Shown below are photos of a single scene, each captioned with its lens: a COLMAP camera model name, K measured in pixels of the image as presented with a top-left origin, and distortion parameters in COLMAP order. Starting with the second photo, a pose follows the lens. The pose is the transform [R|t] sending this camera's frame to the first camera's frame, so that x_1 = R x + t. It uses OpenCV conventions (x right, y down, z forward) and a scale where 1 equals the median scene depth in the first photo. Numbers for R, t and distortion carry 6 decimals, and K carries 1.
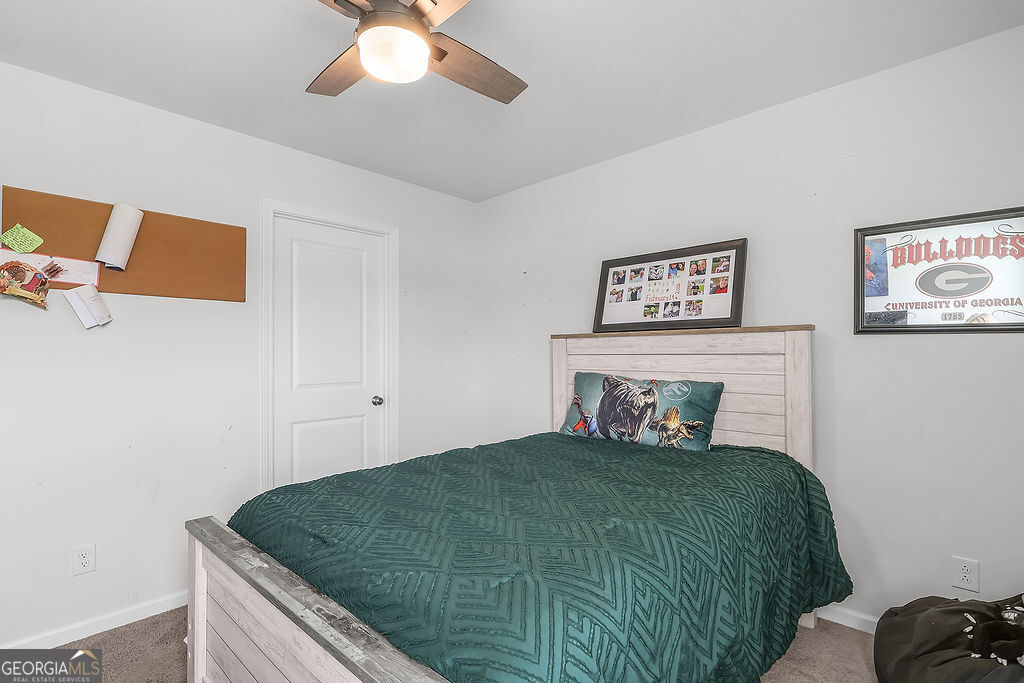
lens RADIAL K [[483.9, 0, 505.3], [0, 483.9, 333.6], [0, 0, 1]] dist [0.000401, 0.000151]
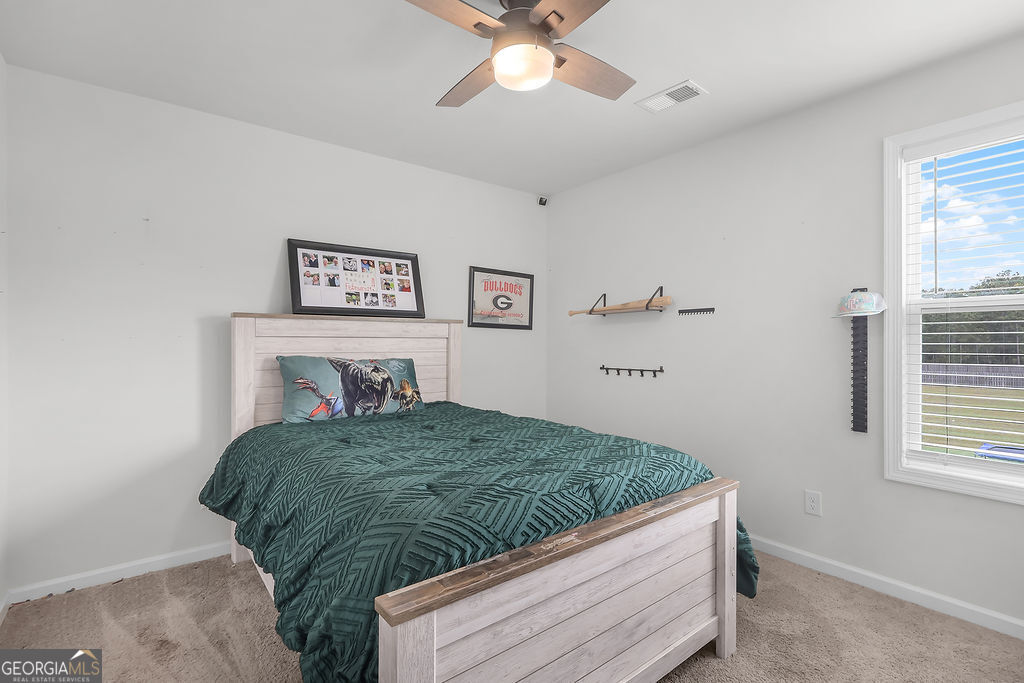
lens RADIAL K [[483.9, 0, 505.3], [0, 483.9, 333.6], [0, 0, 1]] dist [0.000401, 0.000151]
pose [[0.136021, 0.021296, 0.990477, -0.777264], [-0.043309, 0.998941, -0.015530, 0.037277], [-0.989759, -0.040784, 0.136799, 0.513819]]
